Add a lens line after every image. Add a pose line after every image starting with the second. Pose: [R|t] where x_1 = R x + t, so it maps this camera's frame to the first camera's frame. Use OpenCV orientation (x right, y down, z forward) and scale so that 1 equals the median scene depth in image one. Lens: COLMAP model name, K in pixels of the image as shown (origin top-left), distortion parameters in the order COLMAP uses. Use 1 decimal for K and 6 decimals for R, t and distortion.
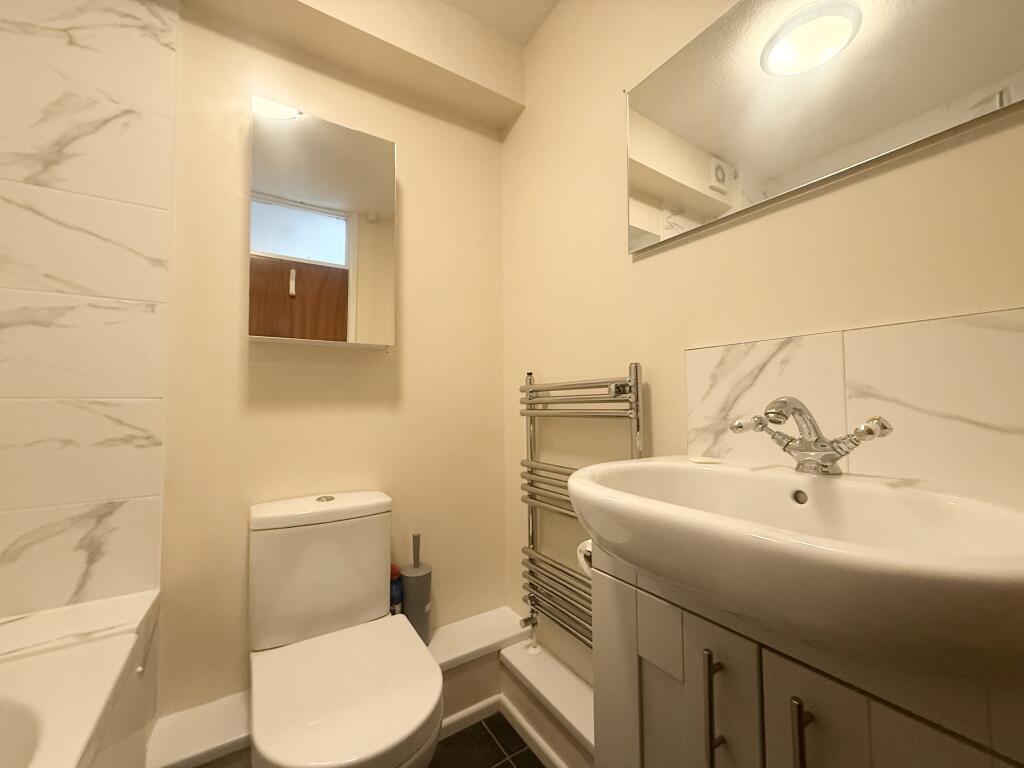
lens RADIAL K [[405.7, 0, 513.3], [0, 405.7, 382.9], [0, 0, 1]] dist [-0.002514, 0.000112]
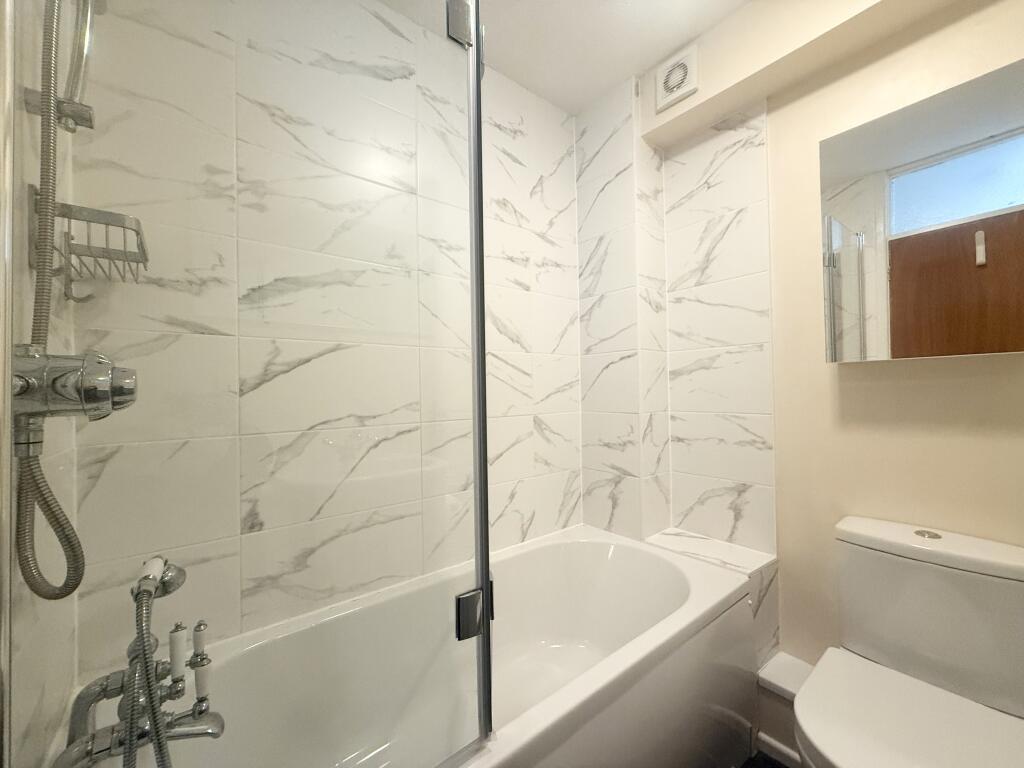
lens RADIAL K [[405.7, 0, 511.6], [0, 405.7, 381.6], [0, 0, 1]] dist [-0.002514, 0.000112]
pose [[0.096996, -0.012679, -0.995204, 0.407389], [0.062750, 0.998007, -0.006599, -0.122822], [0.993305, -0.061809, 0.097598, 0.029438]]
